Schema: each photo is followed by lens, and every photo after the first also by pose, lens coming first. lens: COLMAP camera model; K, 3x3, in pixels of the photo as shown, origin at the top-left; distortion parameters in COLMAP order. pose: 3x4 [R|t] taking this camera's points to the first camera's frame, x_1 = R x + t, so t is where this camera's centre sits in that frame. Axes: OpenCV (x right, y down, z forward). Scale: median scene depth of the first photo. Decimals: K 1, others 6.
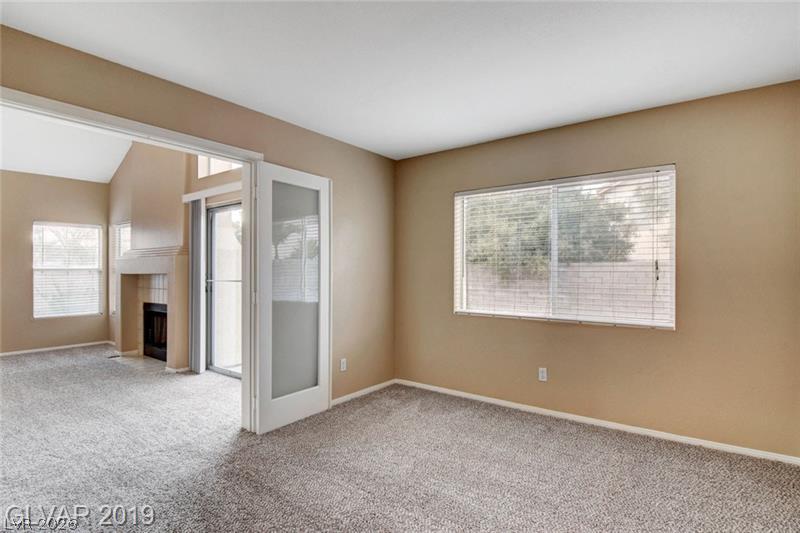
lens RADIAL K [[404.0, 0, 405.3], [0, 404.0, 267.6], [0, 0, 1]] dist [0.005474, -0.002082]
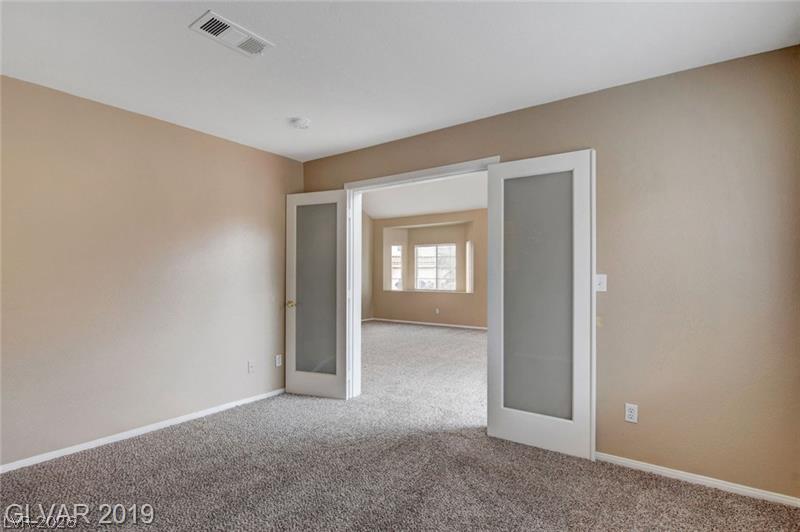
lens RADIAL K [[404.0, 0, 399.9], [0, 404.0, 265.1], [0, 0, 1]] dist [0.005474, -0.002082]
pose [[0.010223, -0.027555, -0.999568, 0.565202], [0.005785, 0.999605, -0.027497, 0.012927], [0.999931, -0.005501, 0.010378, 0.662048]]
